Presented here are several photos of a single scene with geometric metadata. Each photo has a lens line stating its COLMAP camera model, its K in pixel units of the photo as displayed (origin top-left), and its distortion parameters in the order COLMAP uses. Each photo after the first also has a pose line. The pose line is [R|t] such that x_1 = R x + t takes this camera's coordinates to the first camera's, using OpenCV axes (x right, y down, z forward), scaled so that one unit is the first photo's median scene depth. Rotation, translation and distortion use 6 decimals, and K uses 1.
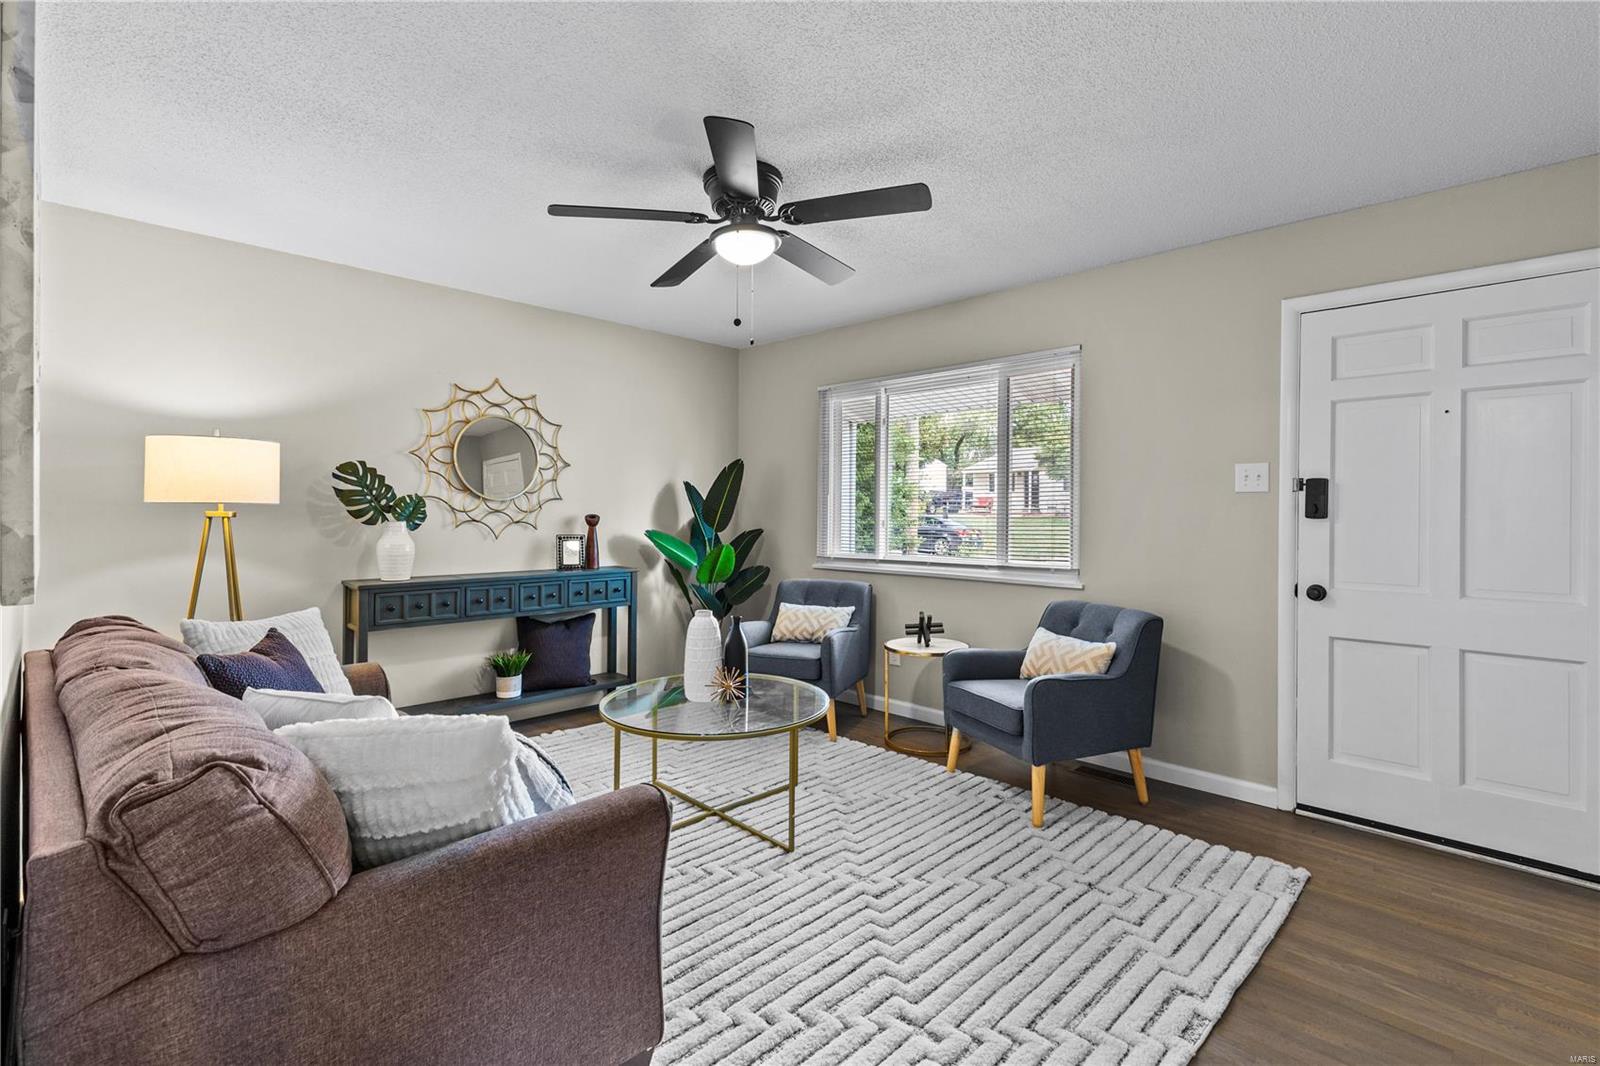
lens RADIAL K [[736.6, 0, 804.8], [0, 736.6, 511.2], [0, 0, 1]] dist [0.001323, -0.001982]
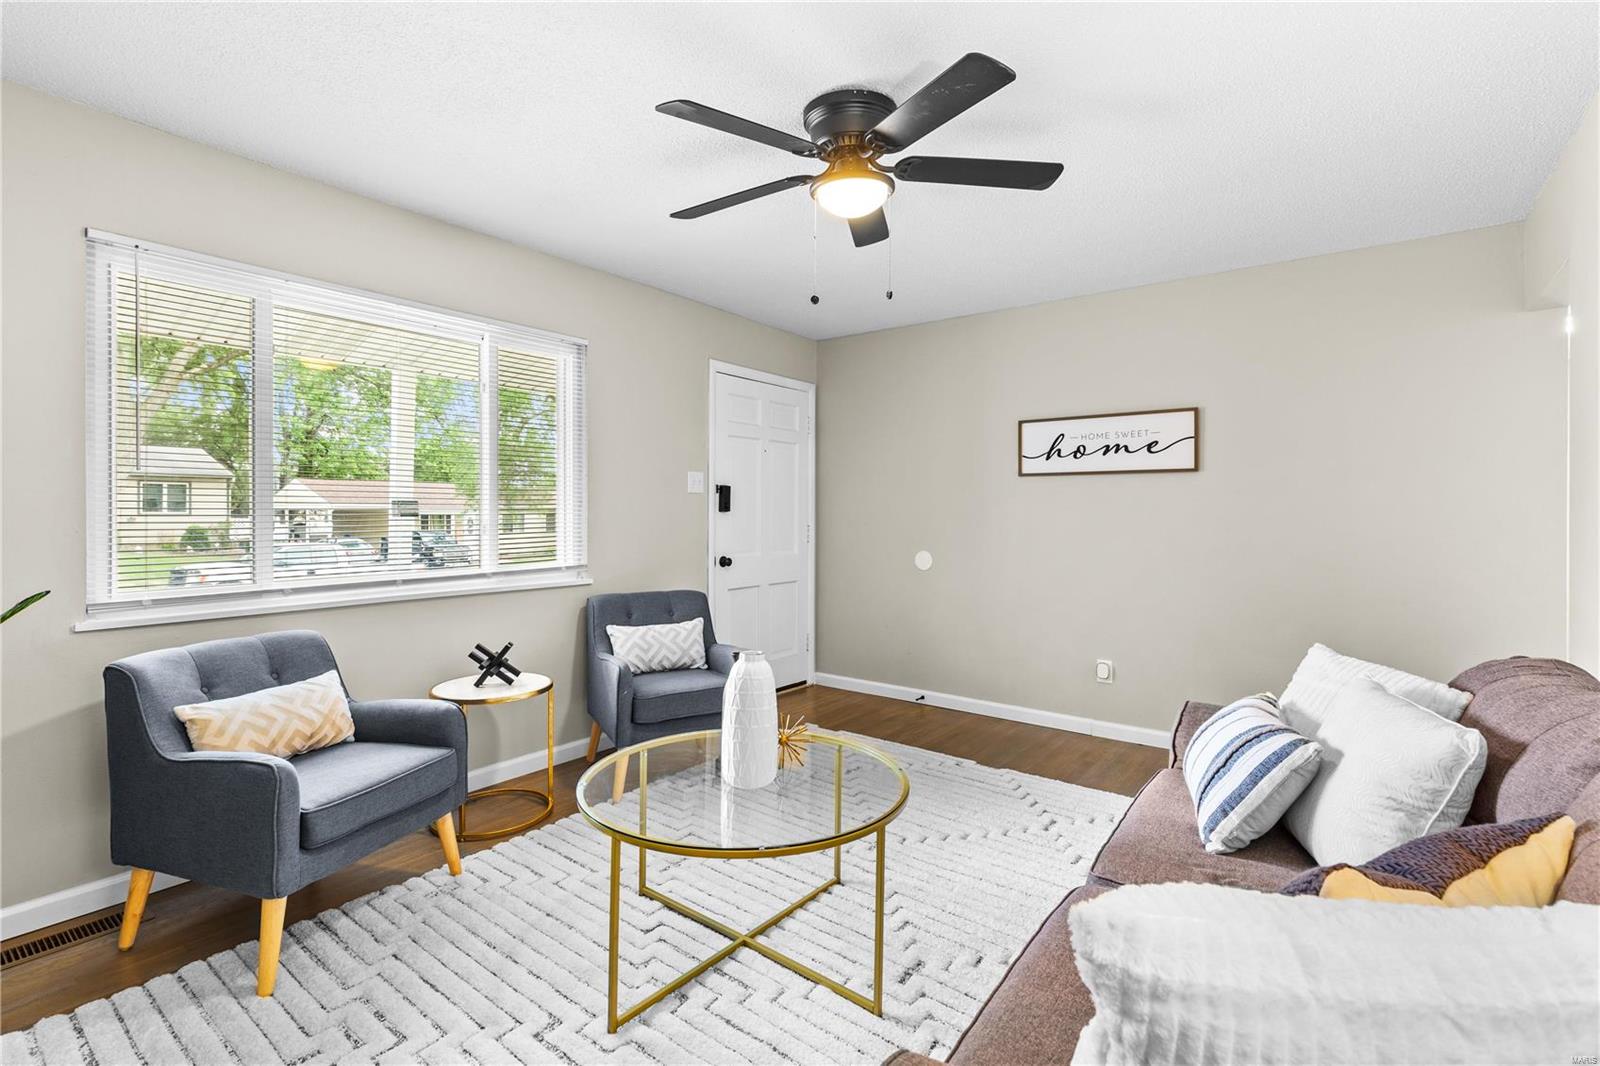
lens RADIAL K [[736.6, 0, 809.8], [0, 736.6, 517.5], [0, 0, 1]] dist [0.001323, -0.001982]
pose [[-0.142870, 0.001940, 0.989740, -0.734398], [0.014464, 0.999895, 0.000128, 0.021029], [-0.989636, 0.014334, -0.142883, 0.949792]]
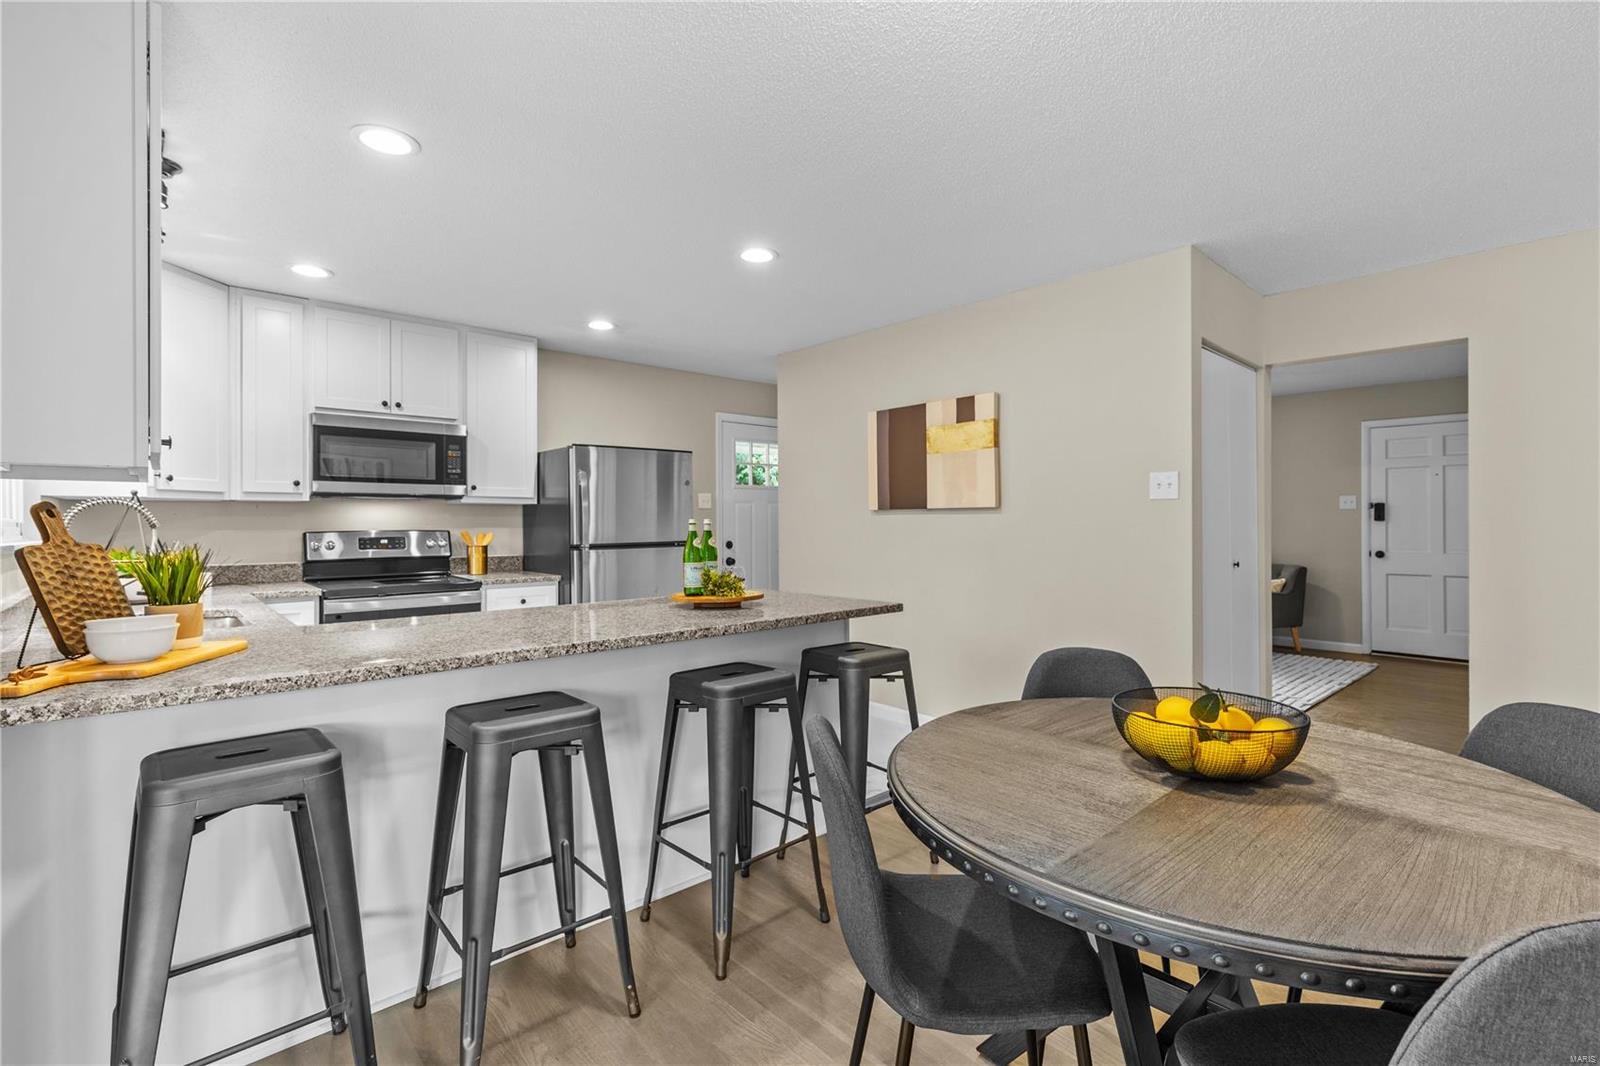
lens RADIAL K [[736.6, 0, 809.7], [0, 736.6, 520.0], [0, 0, 1]] dist [0.001323, -0.001982]
pose [[0.998505, -0.006735, -0.054251, -0.818455], [0.006196, 0.999930, -0.010113, 0.016637], [0.054315, 0.009762, 0.998476, -1.191929]]
